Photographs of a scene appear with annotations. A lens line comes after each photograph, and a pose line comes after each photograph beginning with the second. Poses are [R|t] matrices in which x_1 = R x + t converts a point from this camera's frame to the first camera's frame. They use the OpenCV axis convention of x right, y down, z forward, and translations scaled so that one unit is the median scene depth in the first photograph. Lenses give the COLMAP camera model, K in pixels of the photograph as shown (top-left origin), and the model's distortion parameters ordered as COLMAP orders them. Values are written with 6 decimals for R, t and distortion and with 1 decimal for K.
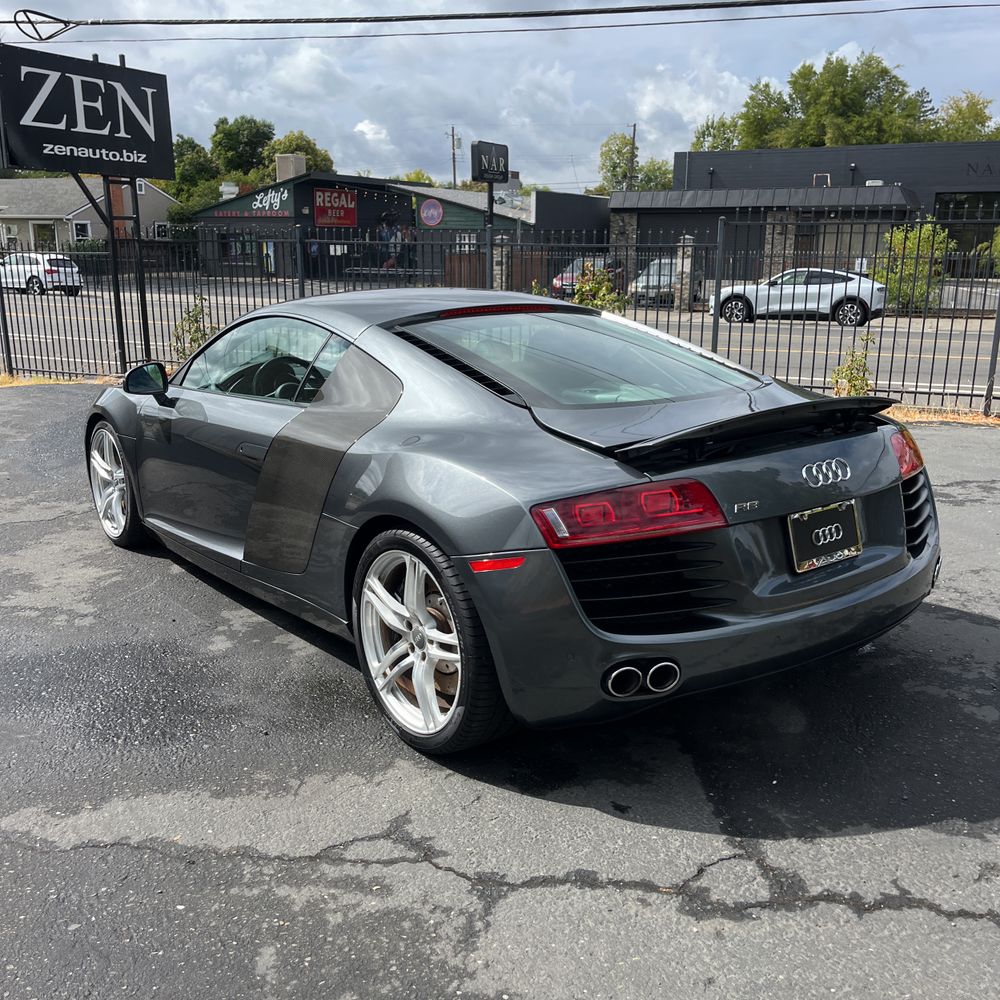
lens RADIAL K [[1024.1, 0, 484.2], [0, 1024.1, 508.2], [0, 0, 1]] dist [0.048771, -0.036997]
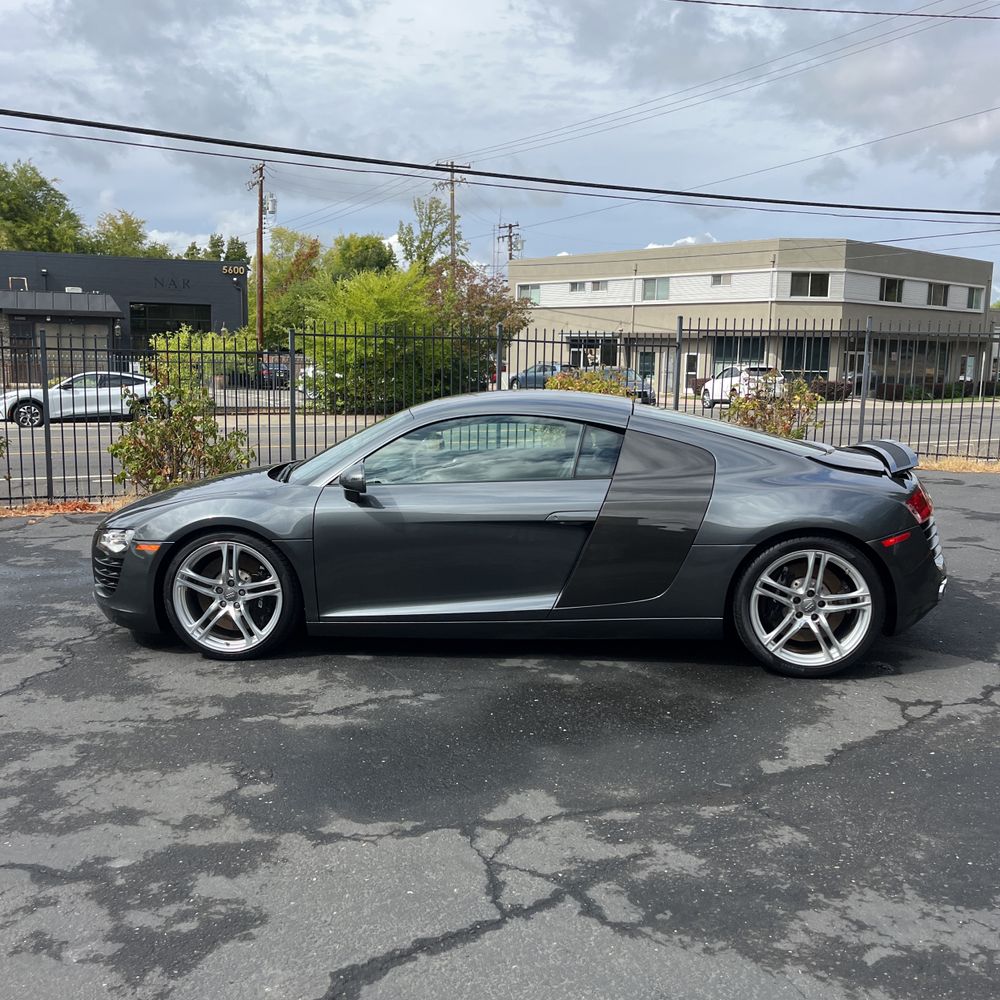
lens RADIAL K [[1041.7, 0, 501.9], [0, 1041.7, 511.2], [0, 0, 1]] dist [0.029411, -0.006453]
pose [[0.677509, -0.107393, 0.727632, -0.118380], [0.175749, 0.984264, -0.018372, -0.005297], [-0.714209, 0.140328, 0.685721, 0.017213]]
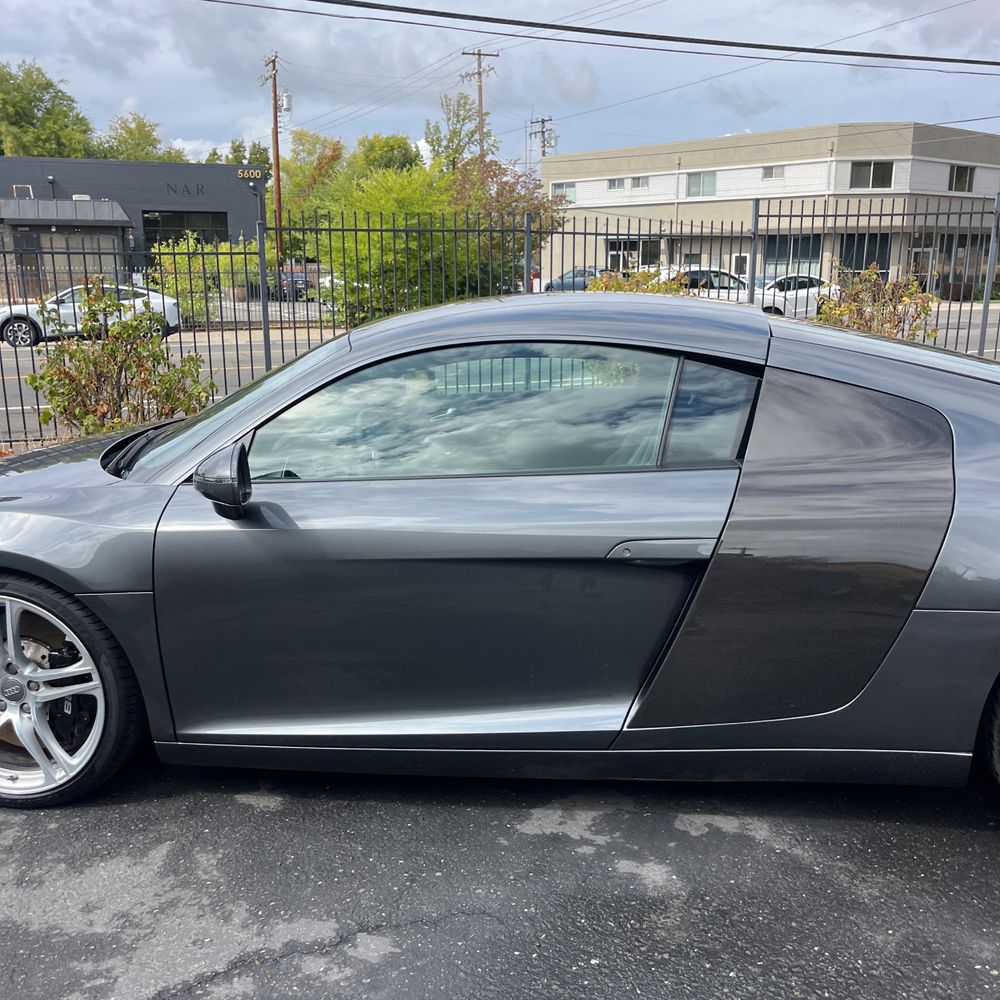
lens RADIAL K [[1030.2, 0, 500.0], [0, 1030.2, 500.0], [0, 0, 1]] dist [0.034908, 0.006516]
pose [[0.702218, -0.169797, 0.691418, -0.070304], [0.187566, 0.980958, 0.050405, -0.013203], [-0.686811, 0.094291, 0.720694, 0.059219]]
